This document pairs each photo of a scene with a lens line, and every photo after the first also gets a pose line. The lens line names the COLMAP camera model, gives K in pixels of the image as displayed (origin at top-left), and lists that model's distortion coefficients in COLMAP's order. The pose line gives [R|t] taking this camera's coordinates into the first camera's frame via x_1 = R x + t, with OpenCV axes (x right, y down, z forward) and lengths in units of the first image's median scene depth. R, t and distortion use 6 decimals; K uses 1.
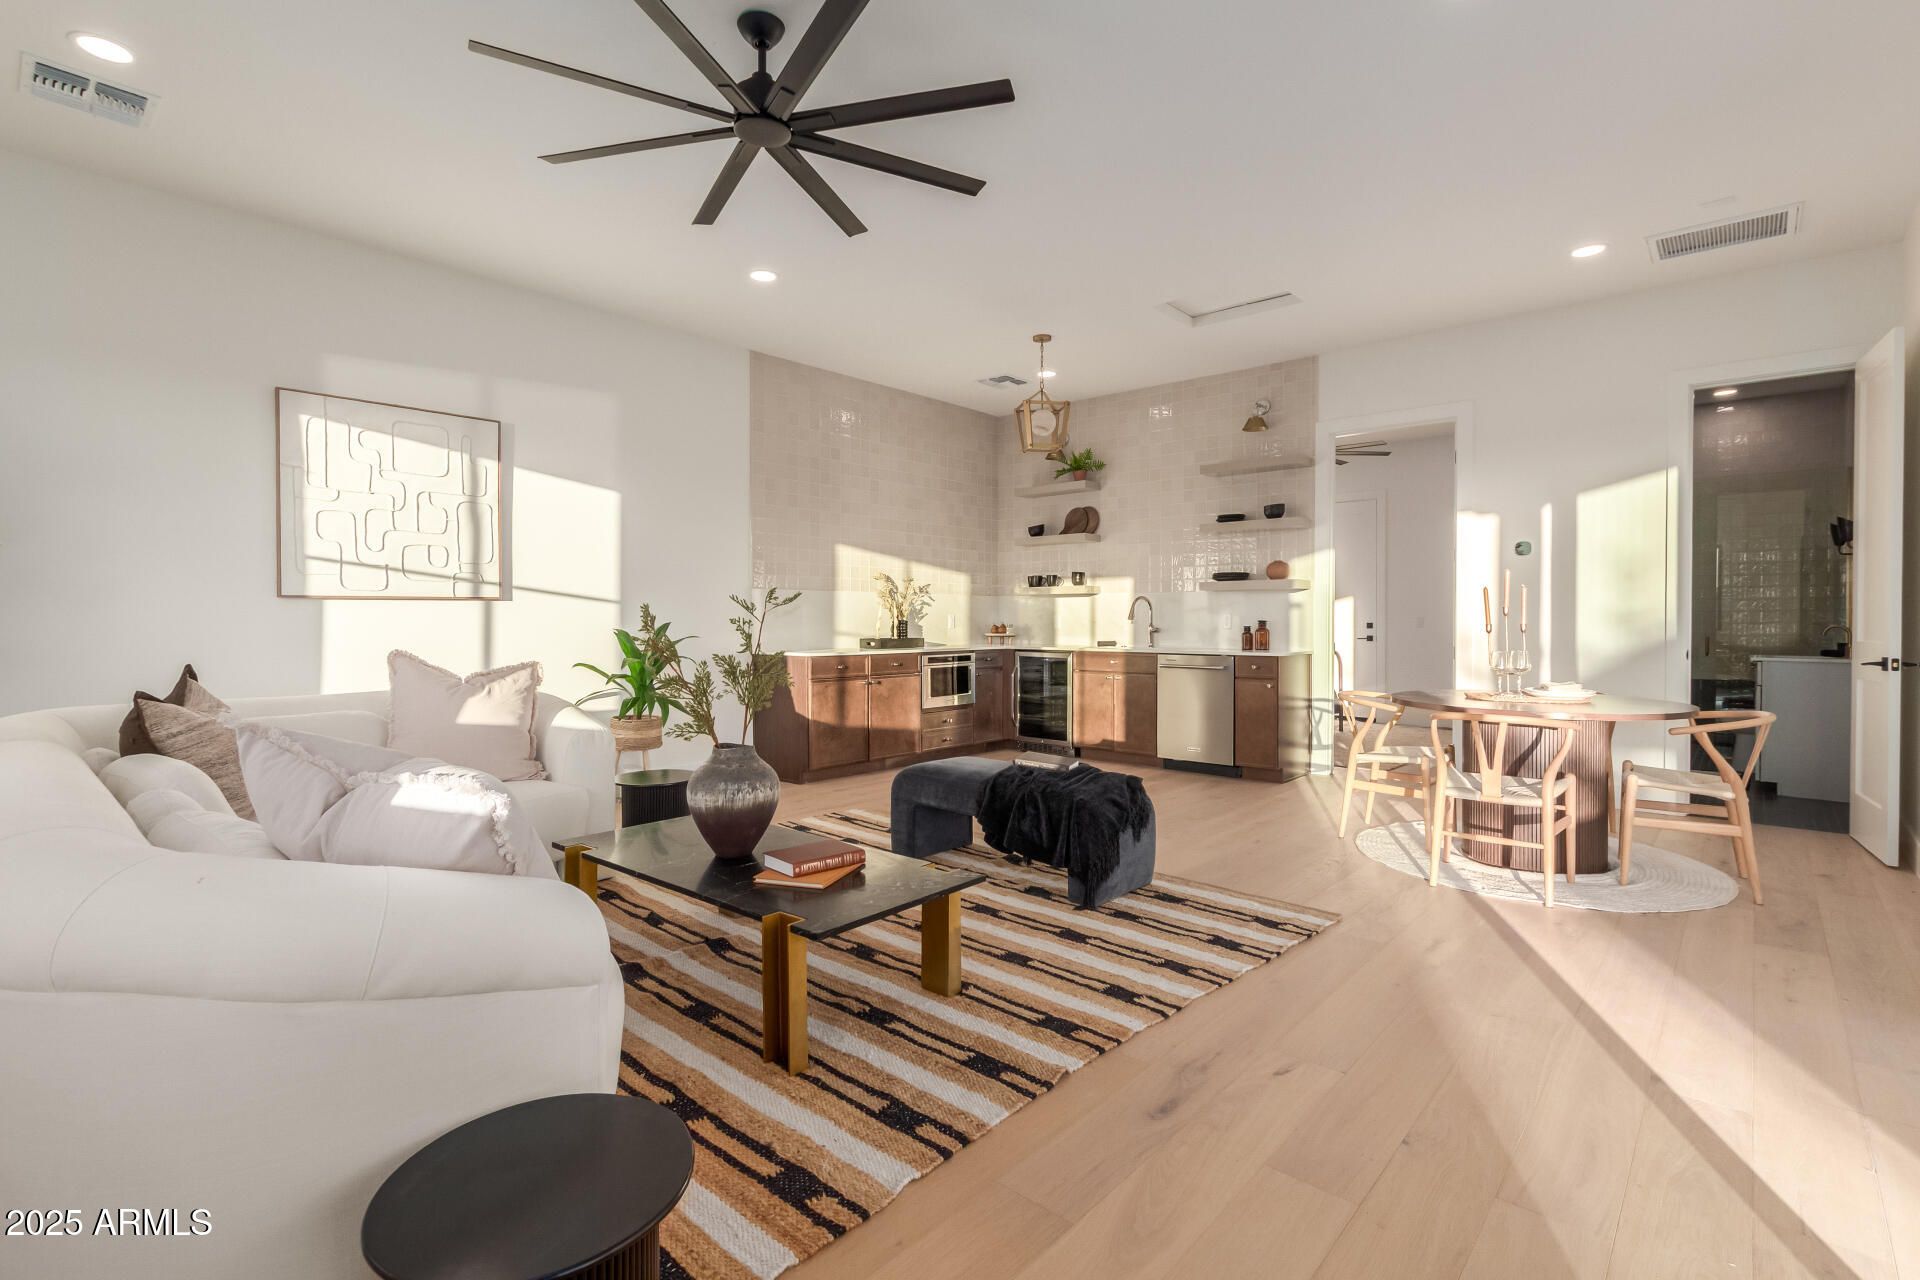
lens RADIAL K [[879.0, 0, 962.0], [0, 879.0, 629.4], [0, 0, 1]] dist [0.014854, 0.000047]
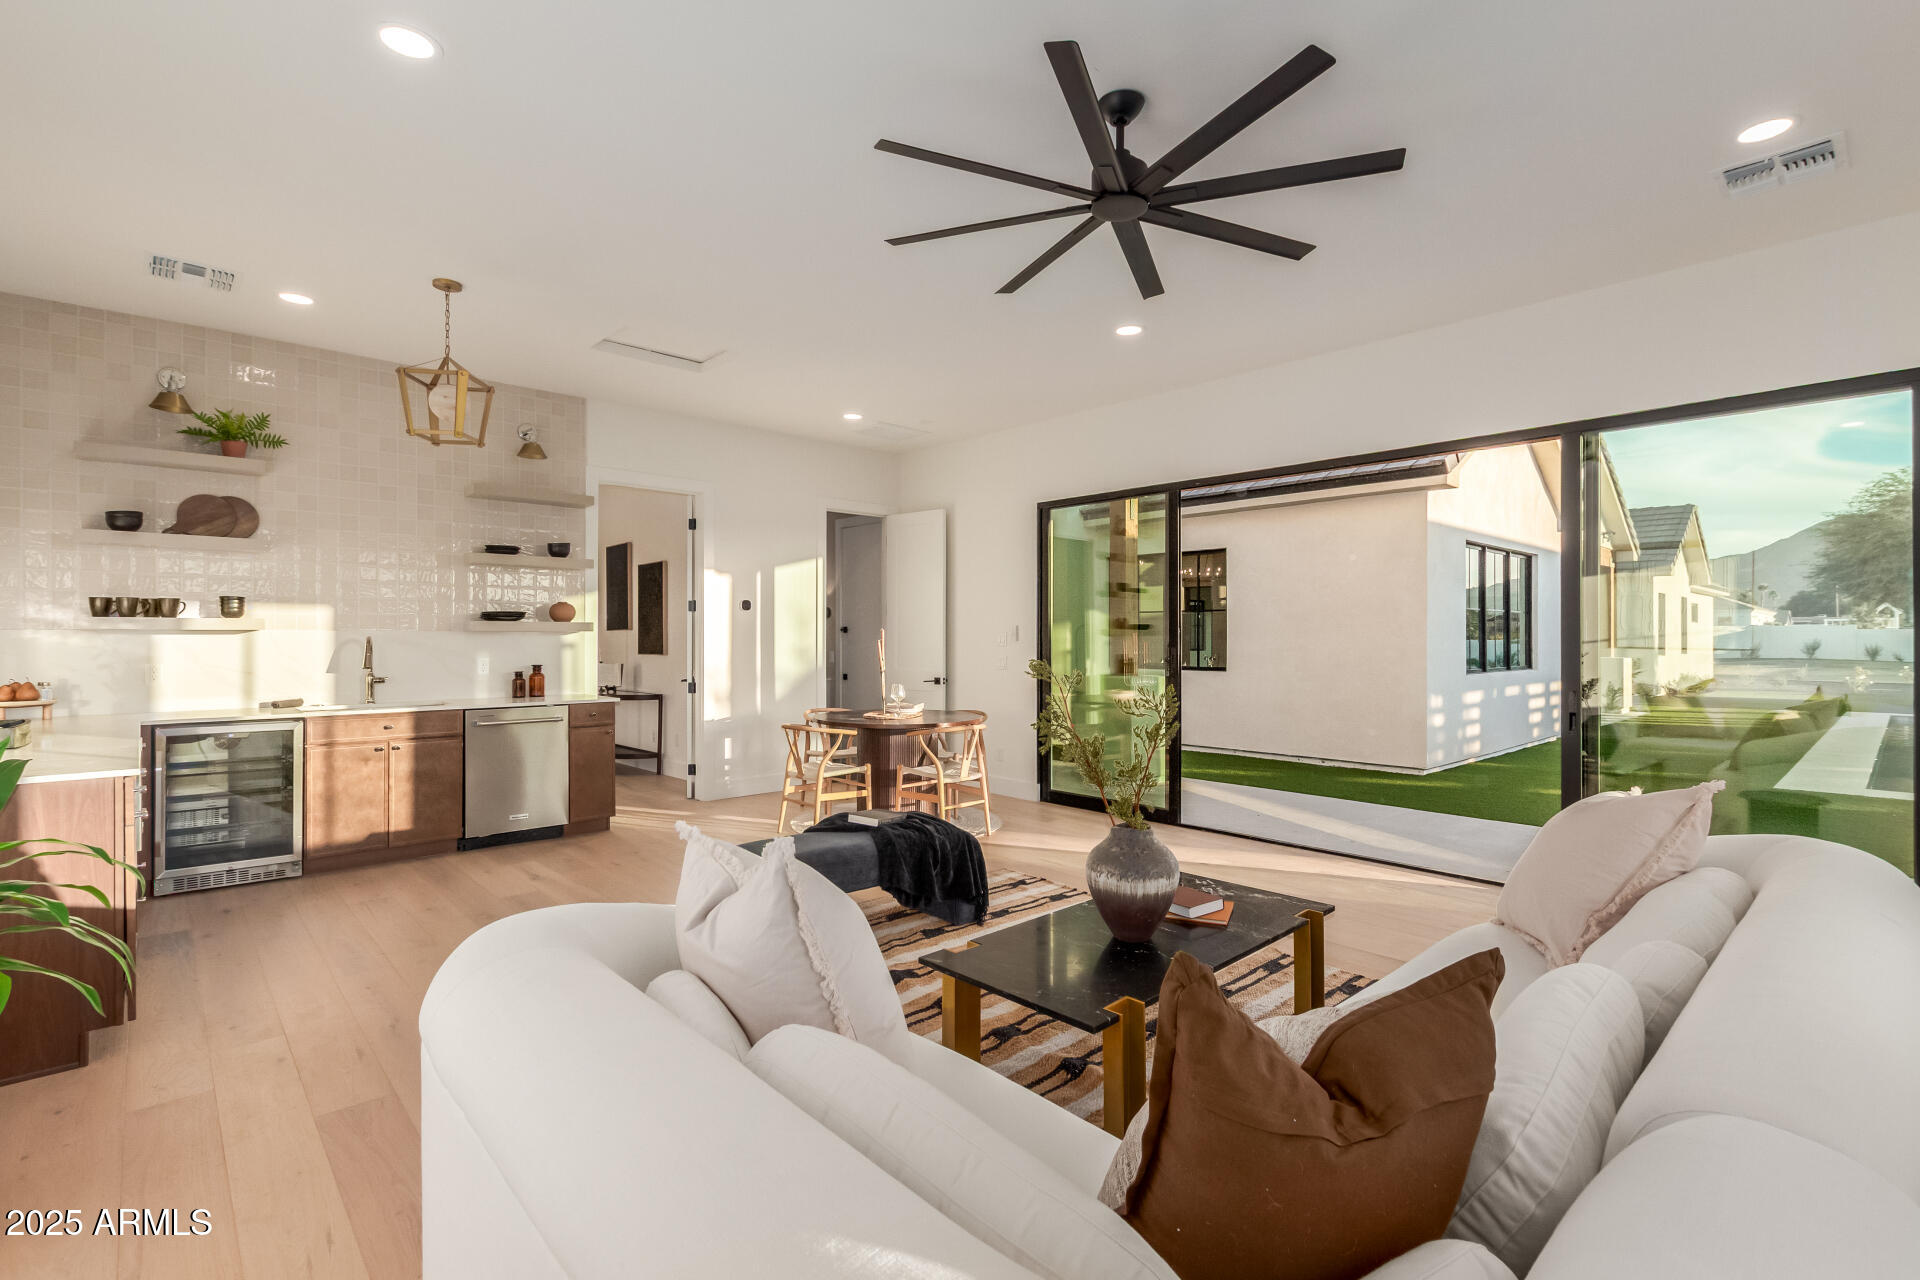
lens RADIAL K [[879.0, 0, 962.0], [0, 879.0, 641.2], [0, 0, 1]] dist [0.014854, 0.000047]
pose [[0.109787, -0.005274, 0.993941, -0.525216], [0.011250, 0.999928, 0.004063, -0.033301], [-0.993891, 0.010736, 0.109839, 0.450937]]
